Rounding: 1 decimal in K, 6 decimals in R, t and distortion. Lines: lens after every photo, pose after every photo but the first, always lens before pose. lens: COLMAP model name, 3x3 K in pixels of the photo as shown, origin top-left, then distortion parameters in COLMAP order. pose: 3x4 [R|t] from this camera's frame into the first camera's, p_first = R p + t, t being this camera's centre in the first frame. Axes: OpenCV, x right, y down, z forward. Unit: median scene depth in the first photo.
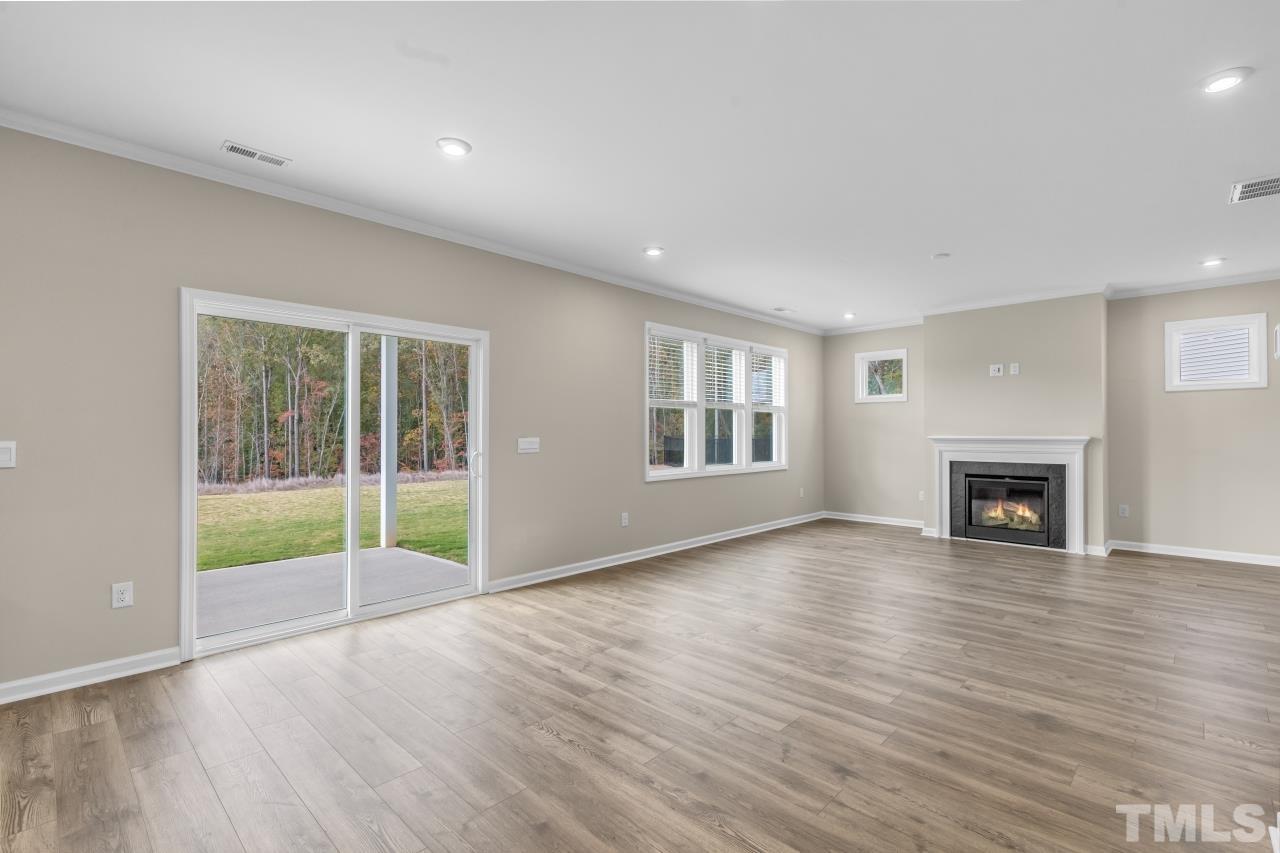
lens RADIAL K [[584.1, 0, 639.7], [0, 584.1, 429.9], [0, 0, 1]] dist [0.005661, 0.000505]
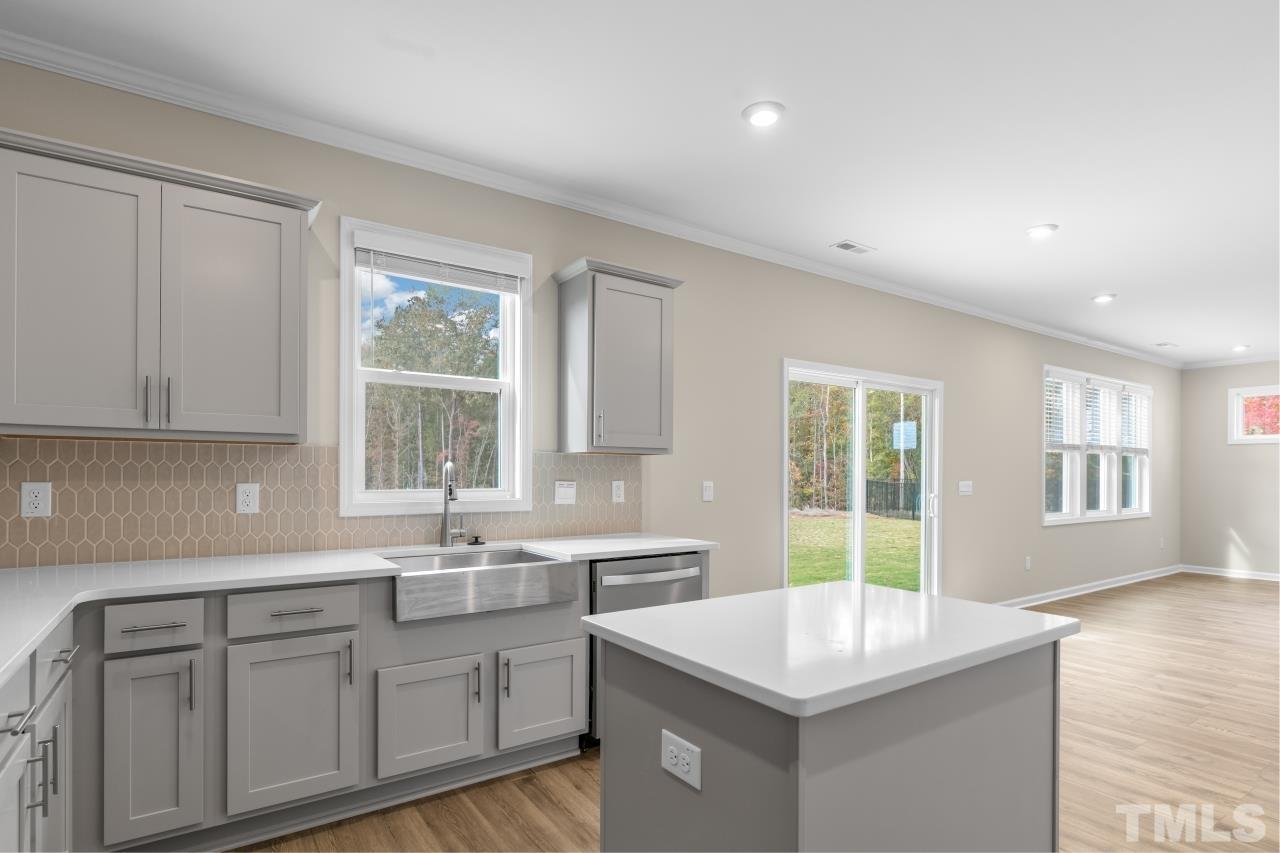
lens RADIAL K [[653.4, 0, 644.4], [0, 653.4, 472.8], [0, 0, 1]] dist [-0.000097, 0.000184]
pose [[0.978450, 0.005289, -0.206414, -0.334714], [-0.004741, 0.999984, 0.003150, -0.001458], [0.206427, -0.002103, 0.978460, -0.177186]]
